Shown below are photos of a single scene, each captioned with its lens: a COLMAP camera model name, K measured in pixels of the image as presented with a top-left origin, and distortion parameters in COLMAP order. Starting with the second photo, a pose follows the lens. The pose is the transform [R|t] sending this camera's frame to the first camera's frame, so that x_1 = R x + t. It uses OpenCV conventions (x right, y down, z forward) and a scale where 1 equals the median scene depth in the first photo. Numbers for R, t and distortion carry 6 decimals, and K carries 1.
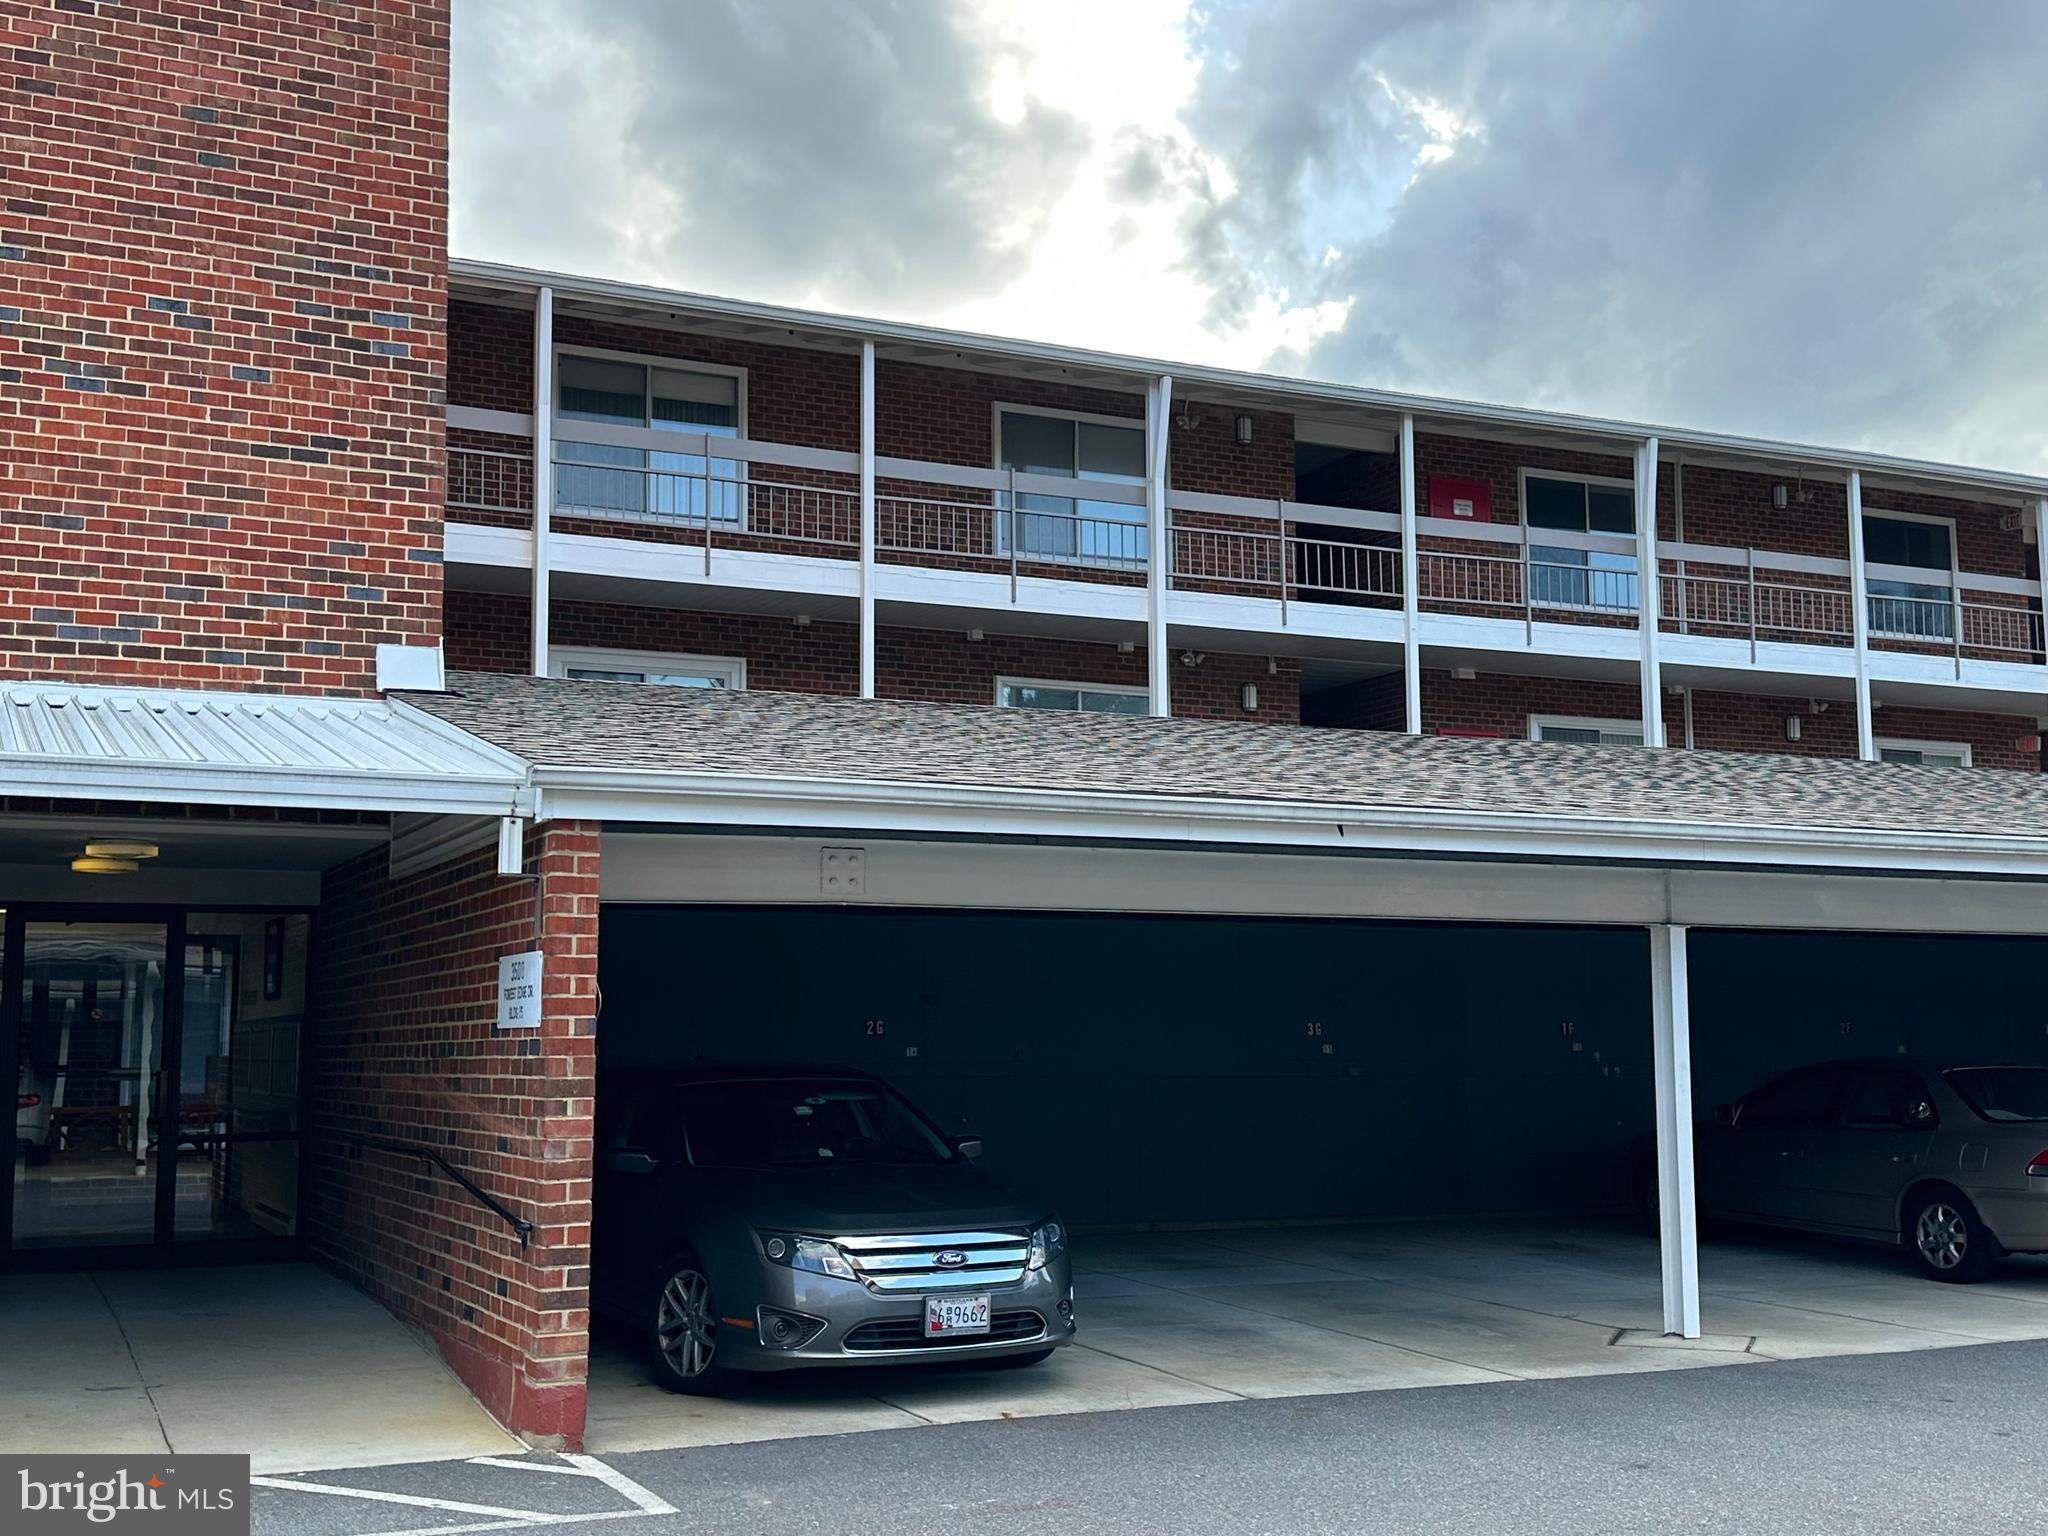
lens RADIAL K [[2250.3, 0, 1024.0], [0, 2250.3, 768.0], [0, 0, 1]] dist [0.202548, -0.385341]
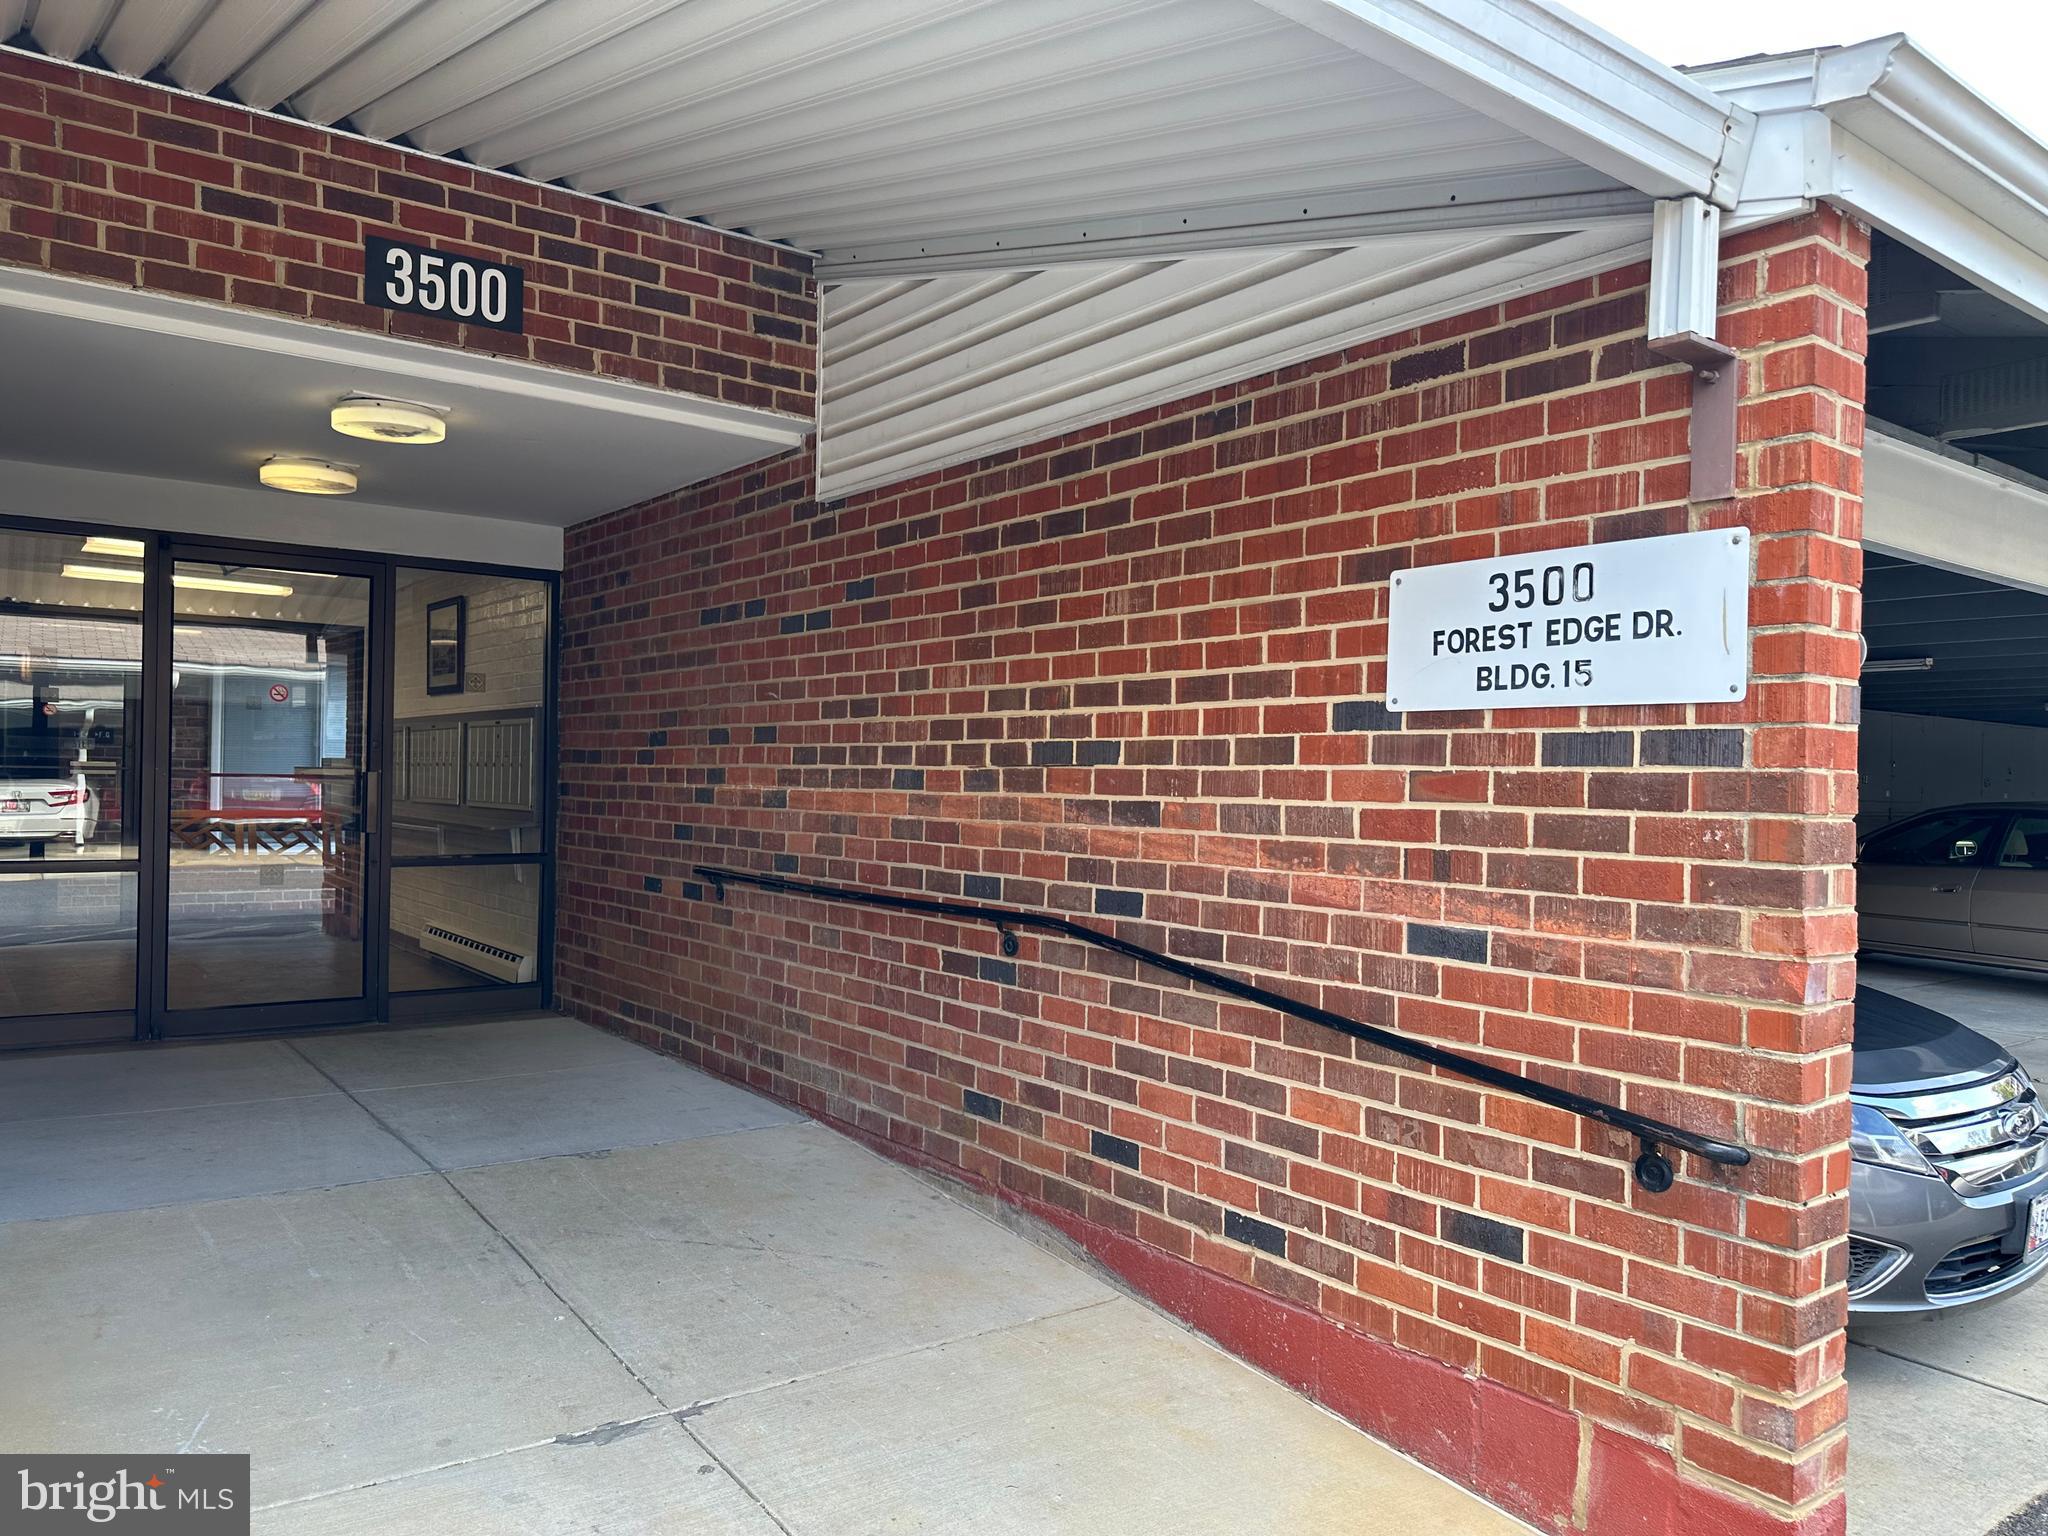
lens RADIAL K [[1406.5, 0, 1024.0], [0, 1406.5, 768.0], [0, 0, 1]] dist [0.096677, -0.184185]
pose [[0.976619, 0.024796, 0.213543, -0.301223], [-0.049297, 0.992688, 0.110183, 0.077086], [-0.209250, -0.118134, 0.970700, 0.570393]]
